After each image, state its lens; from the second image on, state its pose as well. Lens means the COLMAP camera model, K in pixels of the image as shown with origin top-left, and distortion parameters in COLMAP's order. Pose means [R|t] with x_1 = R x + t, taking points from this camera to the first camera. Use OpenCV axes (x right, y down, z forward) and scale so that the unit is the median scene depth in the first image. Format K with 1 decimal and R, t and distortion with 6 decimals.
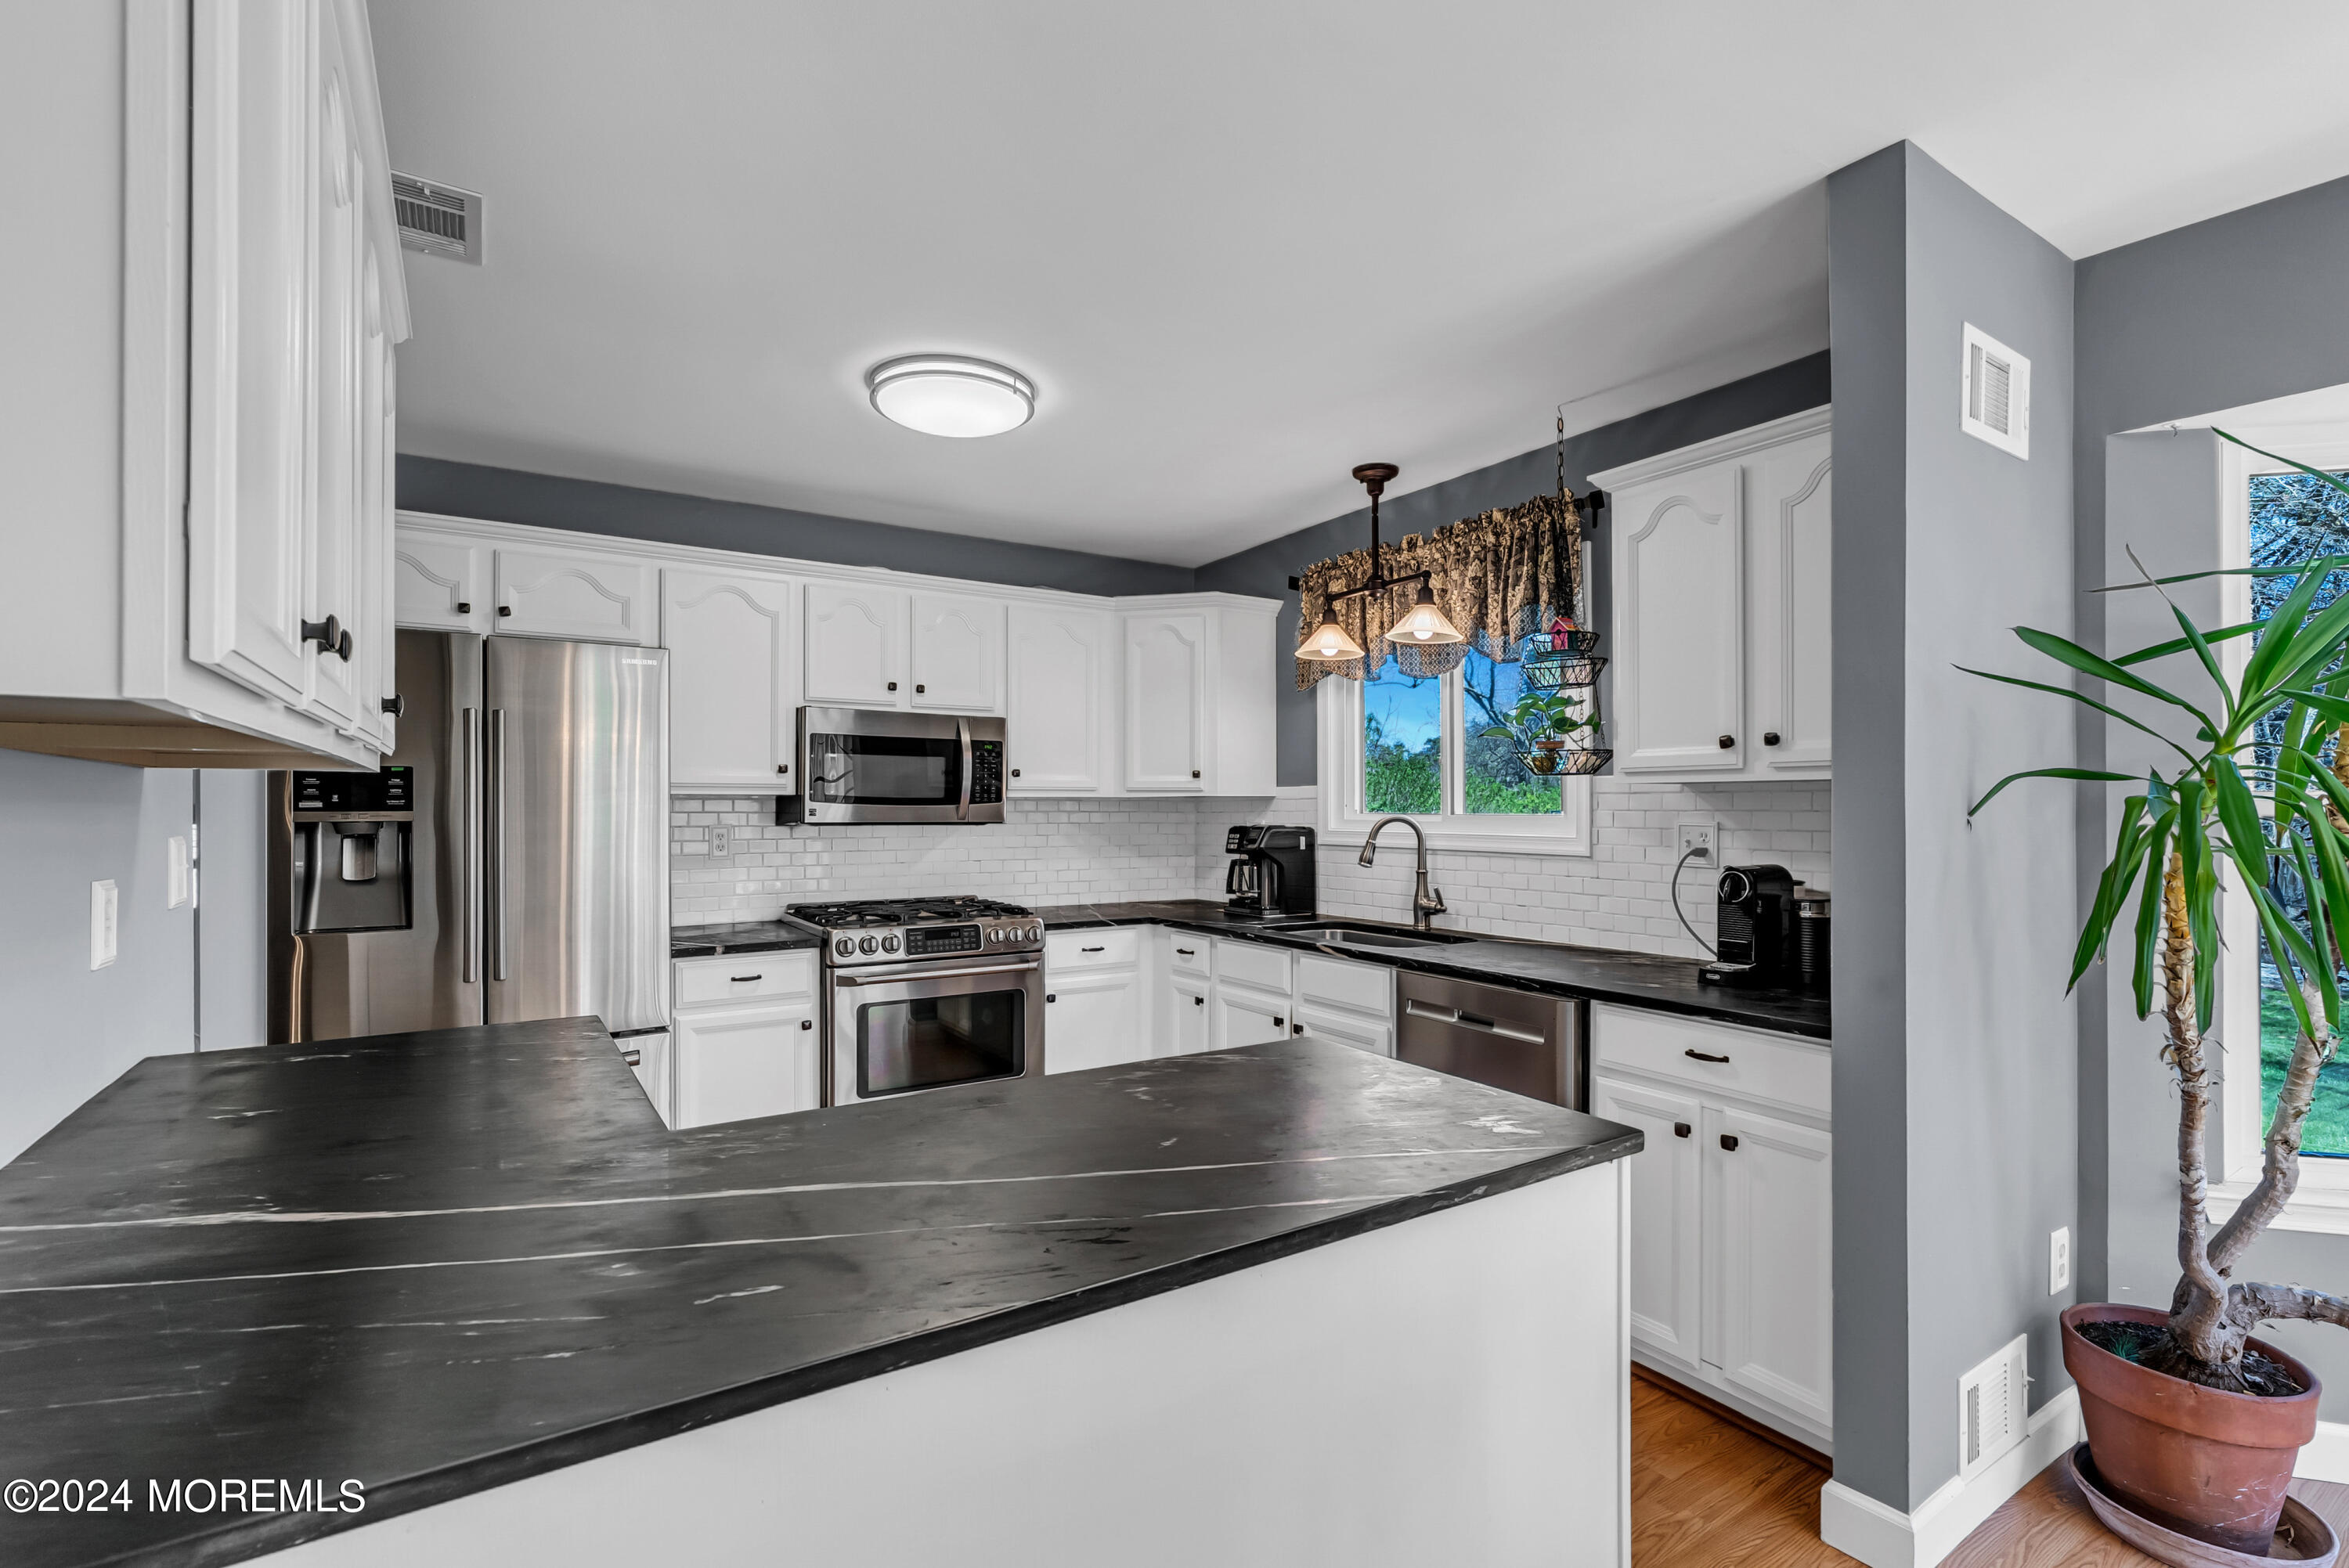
lens RADIAL K [[1067.4, 0, 1170.0], [0, 1067.4, 792.3], [0, 0, 1]] dist [-0.002926, -0.000300]
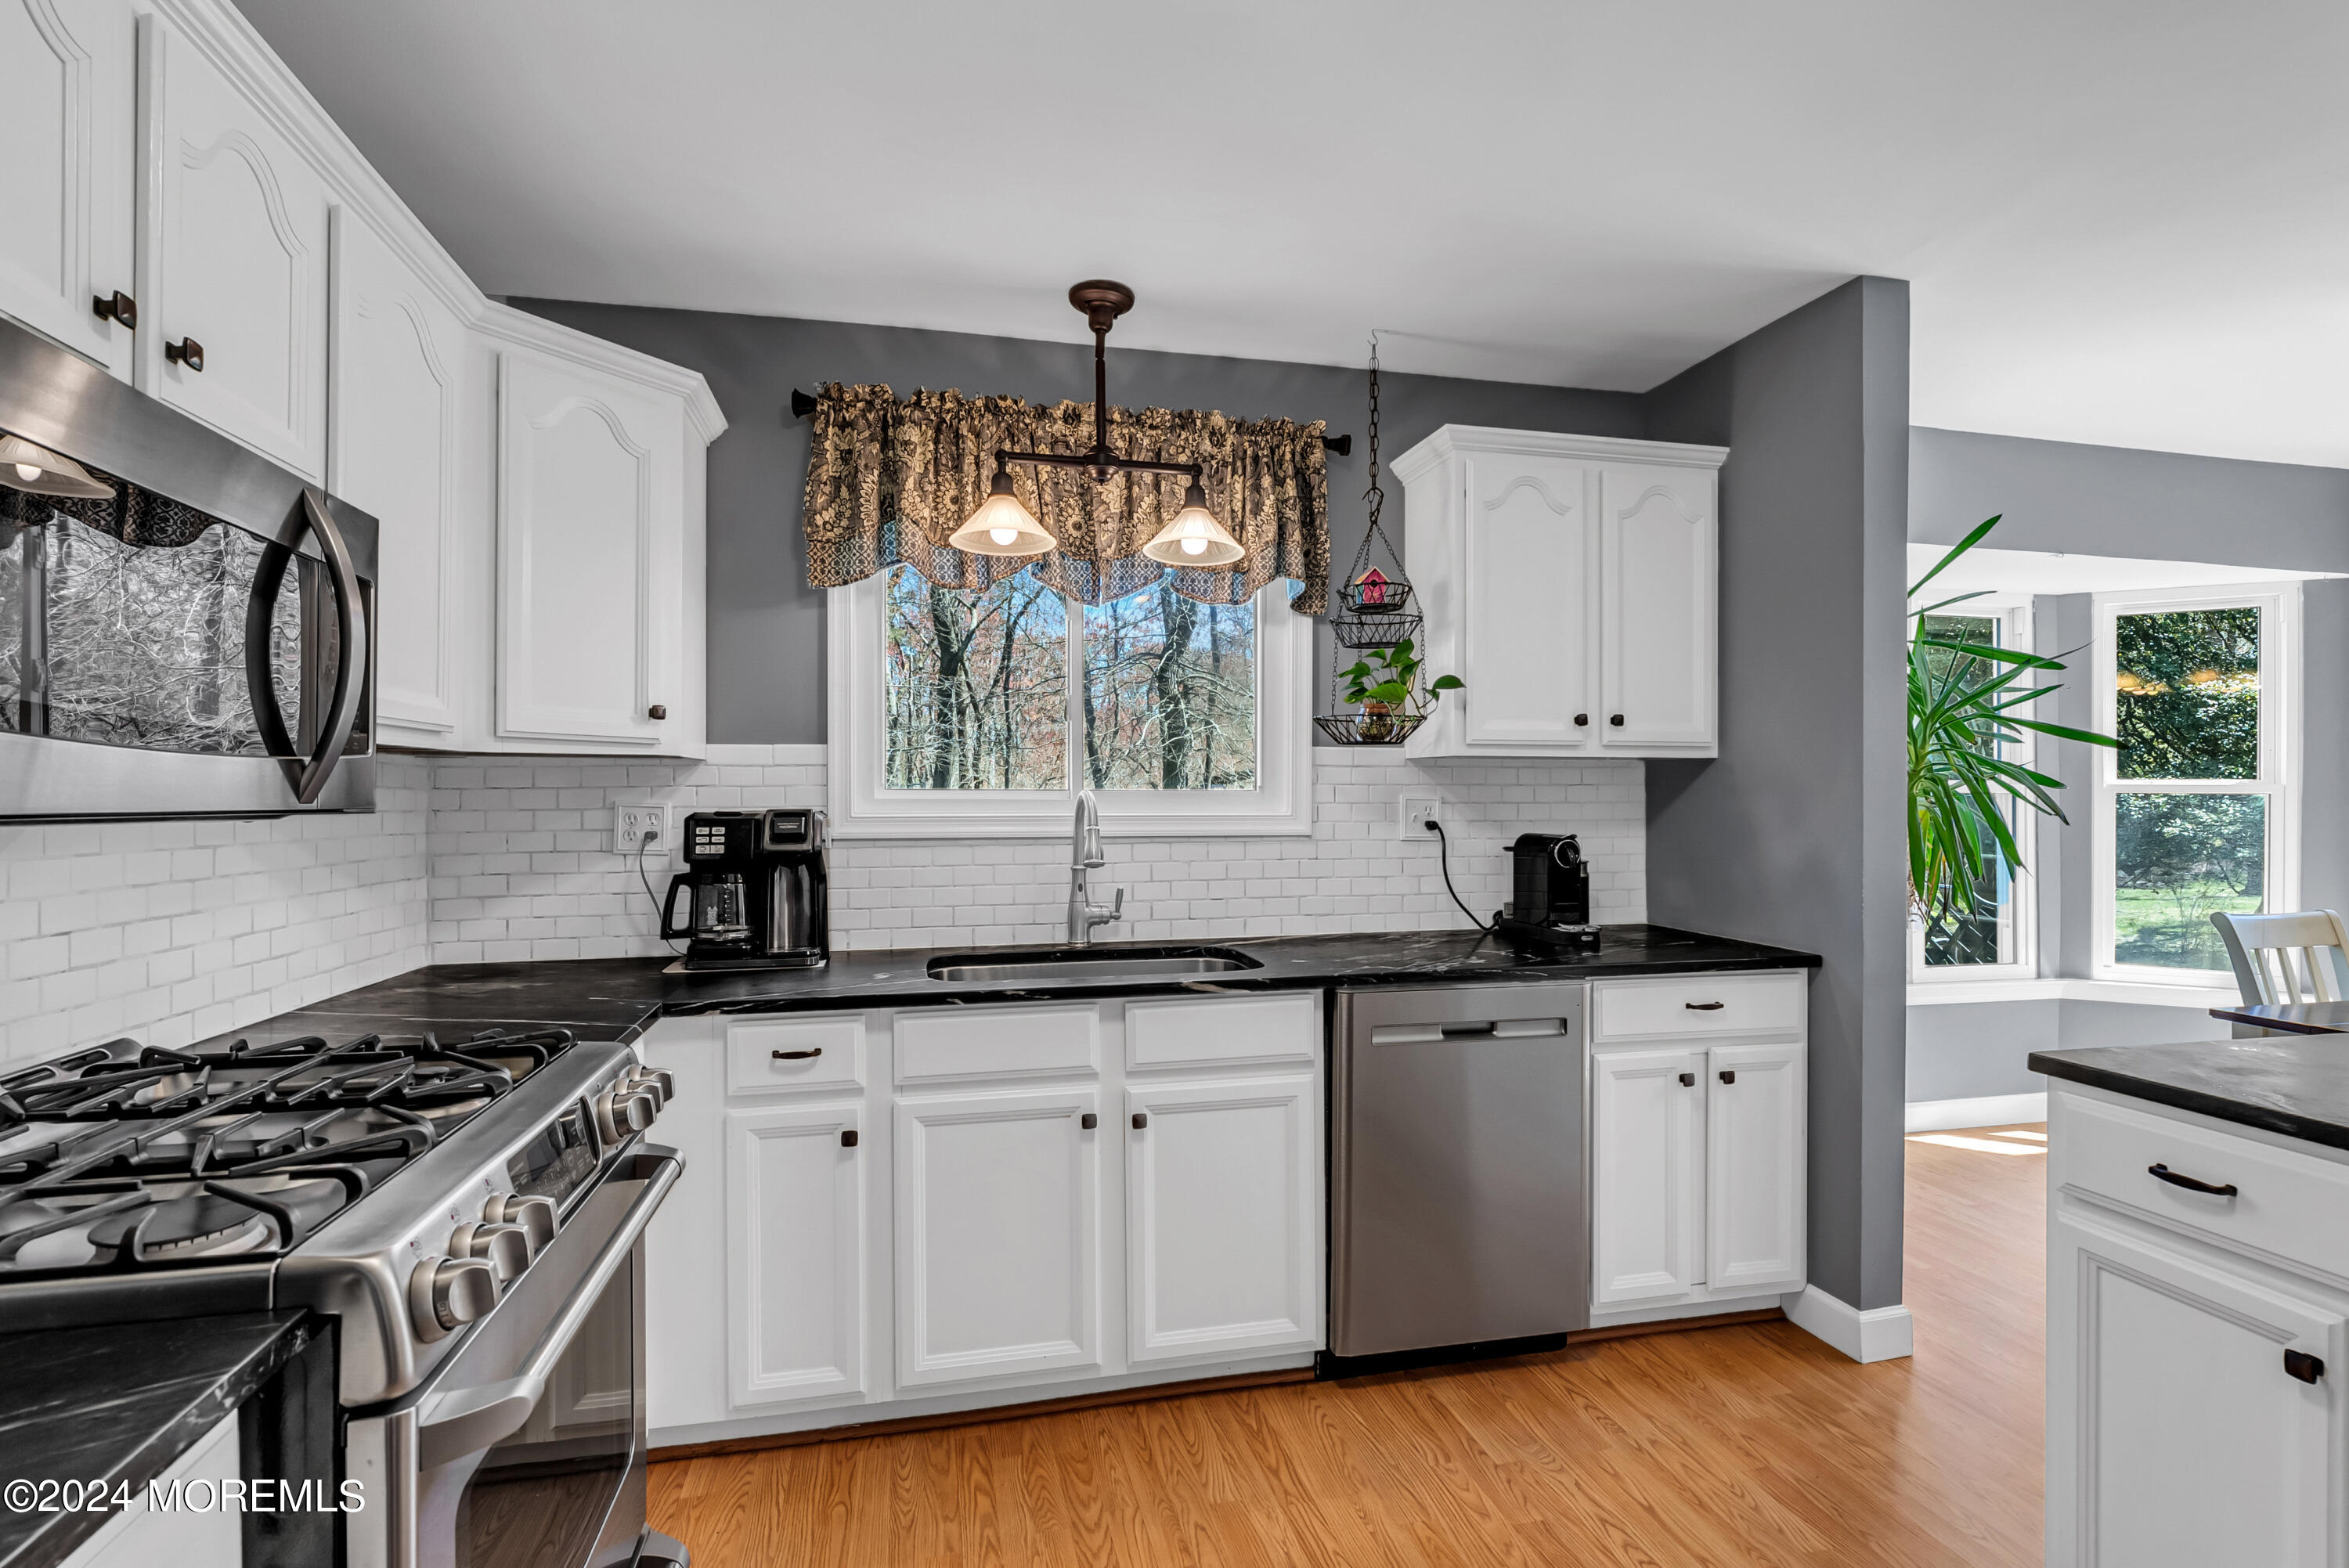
lens RADIAL K [[1141.4, 0, 1150.6], [0, 1141.4, 783.1], [0, 0, 1]] dist [-0.002558, -0.000086]
pose [[0.336985, 0.004955, 0.941497, -0.521810], [-0.015592, 0.999878, 0.000319, 0.016465], [-0.941381, -0.014787, 0.337021, 0.748909]]
